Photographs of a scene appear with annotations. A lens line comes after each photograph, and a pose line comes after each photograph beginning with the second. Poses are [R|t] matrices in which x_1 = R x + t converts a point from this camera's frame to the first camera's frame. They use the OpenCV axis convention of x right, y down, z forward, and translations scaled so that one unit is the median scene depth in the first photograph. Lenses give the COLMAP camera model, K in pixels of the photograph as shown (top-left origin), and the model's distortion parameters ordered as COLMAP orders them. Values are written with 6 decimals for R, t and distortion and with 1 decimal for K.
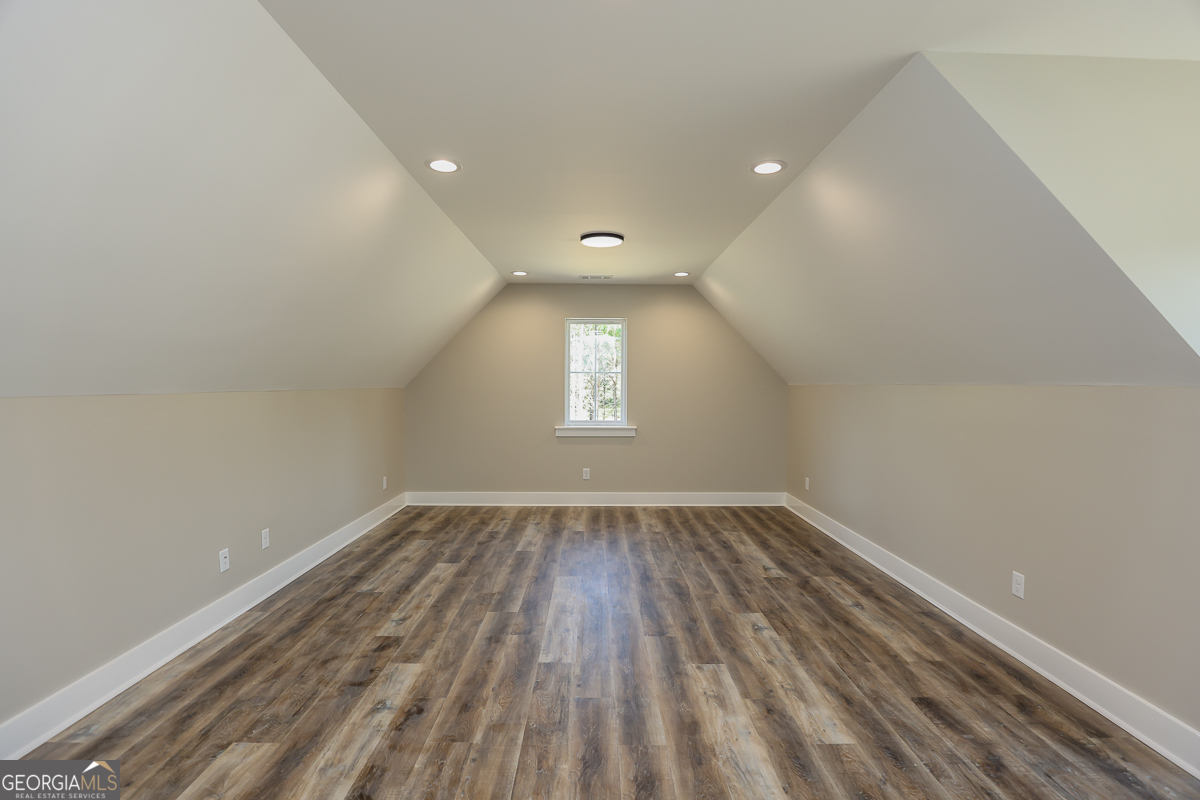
lens RADIAL K [[555.4, 0, 599.3], [0, 555.4, 396.8], [0, 0, 1]] dist [-0.039288, 0.008515]
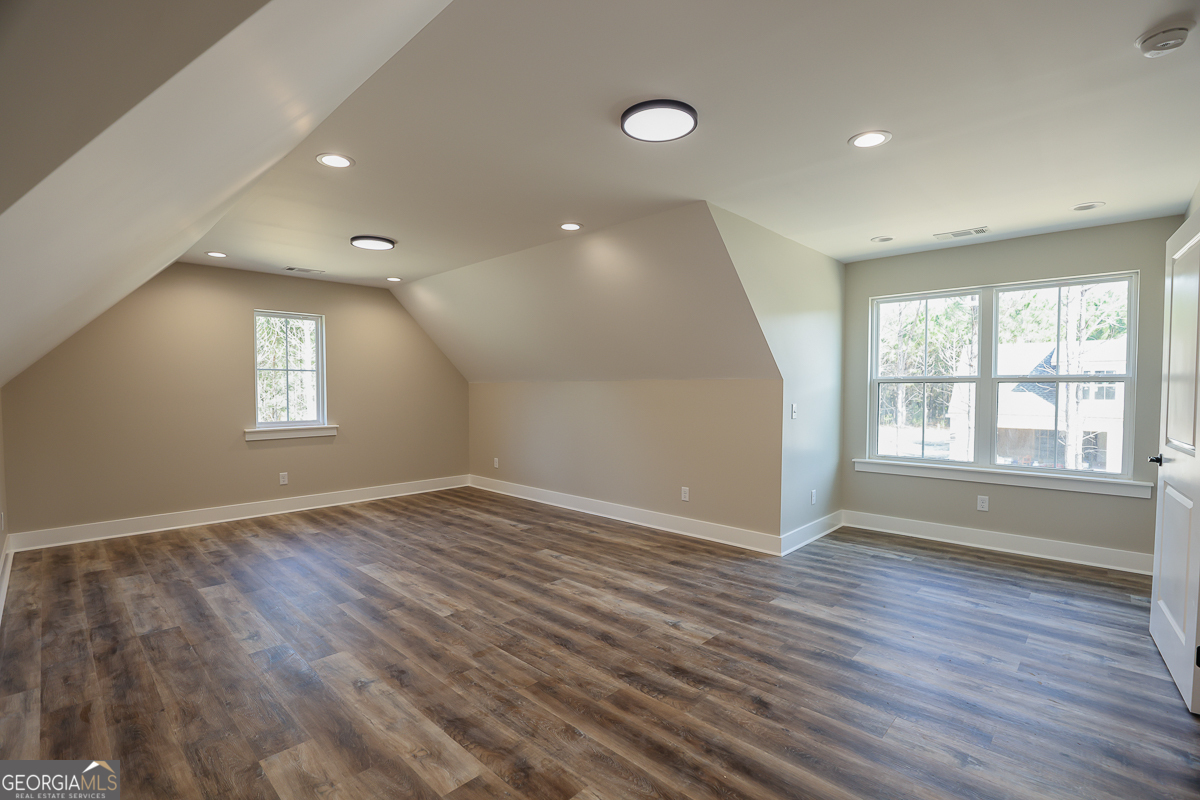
lens RADIAL K [[555.4, 0, 590.3], [0, 555.4, 401.6], [0, 0, 1]] dist [-0.039288, 0.008515]
pose [[0.703173, -0.022585, 0.710660, -0.548830], [0.020762, 0.999721, 0.011227, 0.017078], [-0.710715, 0.006860, 0.703446, -0.032211]]
